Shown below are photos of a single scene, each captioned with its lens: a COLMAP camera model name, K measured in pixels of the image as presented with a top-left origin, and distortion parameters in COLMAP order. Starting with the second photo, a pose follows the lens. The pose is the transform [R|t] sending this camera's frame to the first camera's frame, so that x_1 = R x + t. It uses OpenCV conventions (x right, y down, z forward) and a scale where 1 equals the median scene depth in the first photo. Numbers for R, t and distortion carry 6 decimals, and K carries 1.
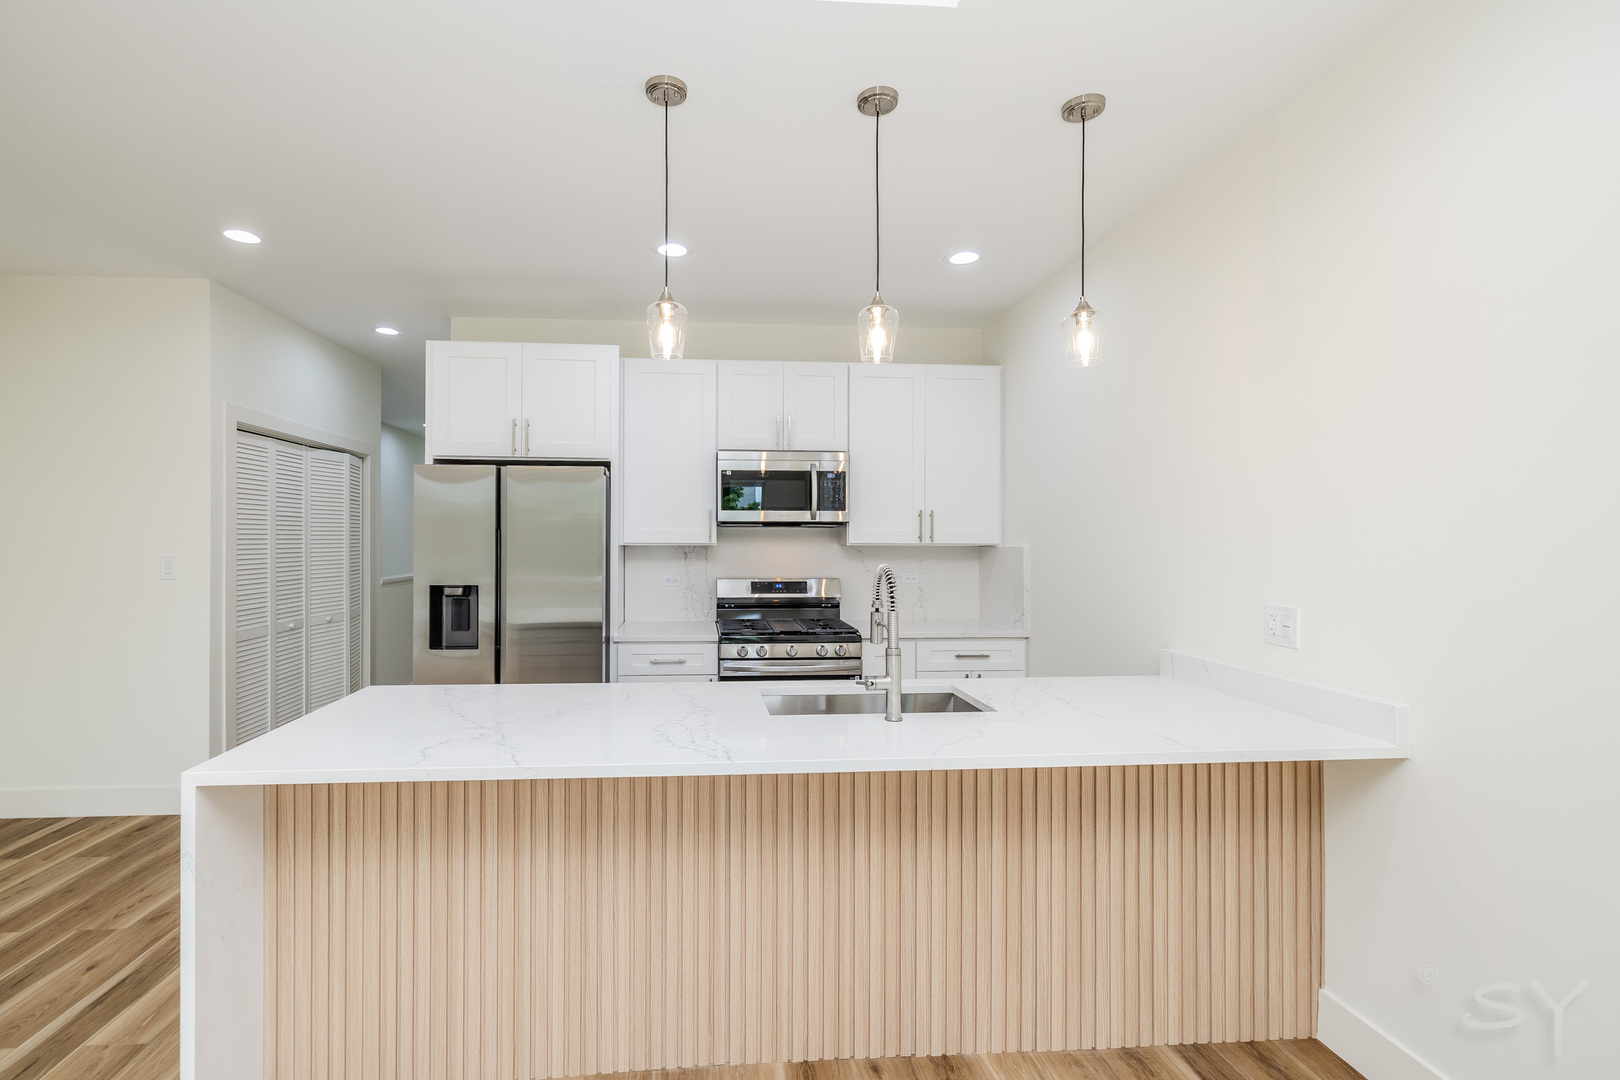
lens RADIAL K [[724.0, 0, 803.5], [0, 724.0, 543.2], [0, 0, 1]] dist [0.000874, 0.000015]
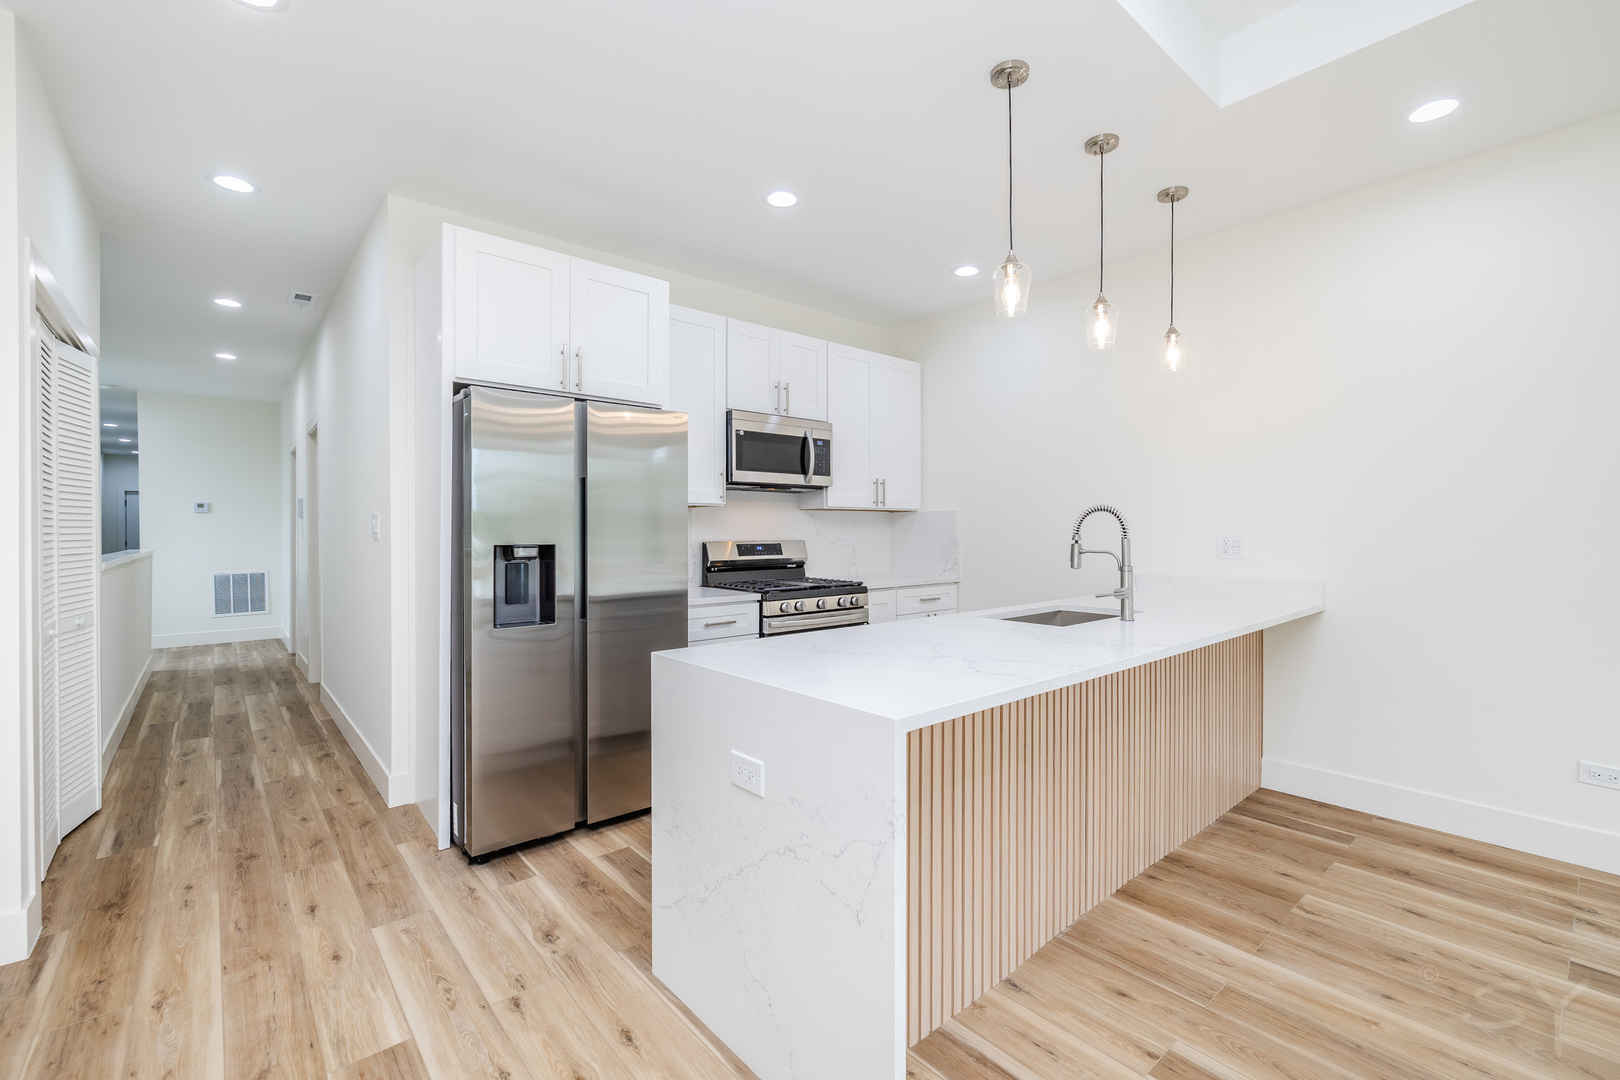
lens RADIAL K [[686.9, 0, 806.0], [0, 686.9, 554.2], [0, 0, 1]] dist [-0.000213, 0.000155]
pose [[0.811838, -0.025785, 0.583313, -0.583970], [0.012721, 0.999568, 0.026481, 0.045183], [-0.583744, -0.014078, 0.811816, 0.177494]]
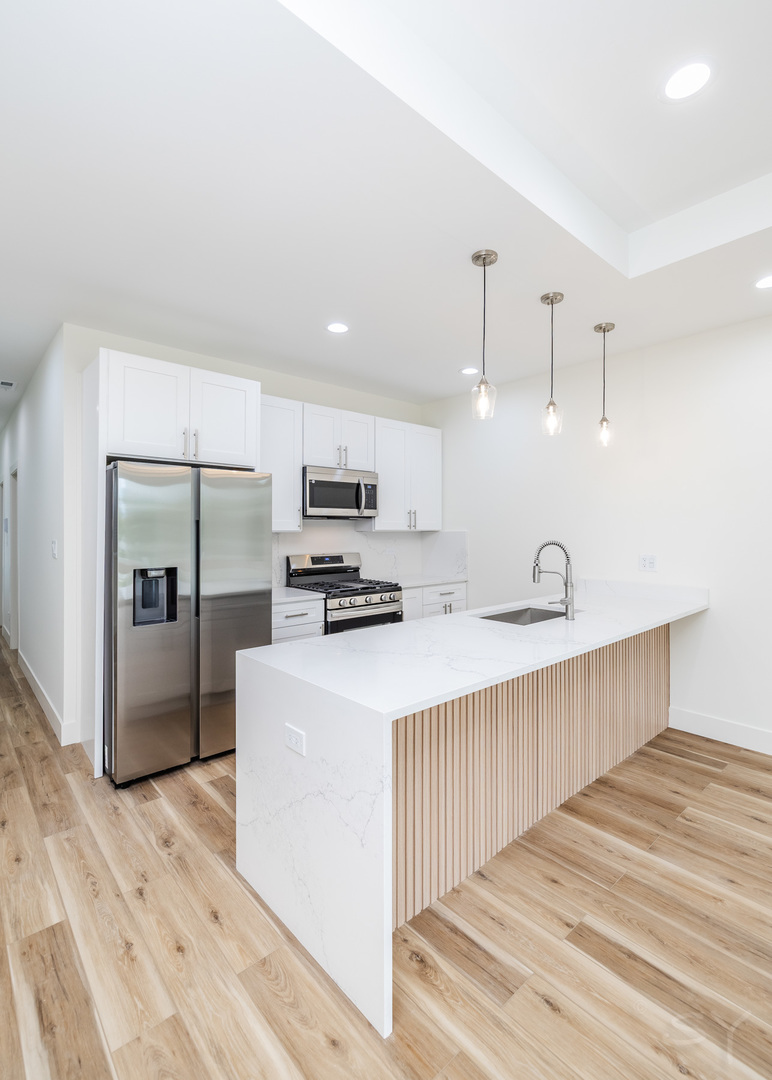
lens RADIAL K [[488.5, 0, 386.0], [0, 488.5, 540.0], [0, 0, 1]] dist [0.000186, -0.000435]
pose [[0.800821, -0.018161, 0.598628, -0.568018], [0.006948, 0.999755, 0.021037, -0.000617], [-0.598863, -0.012688, 0.800751, 0.134474]]
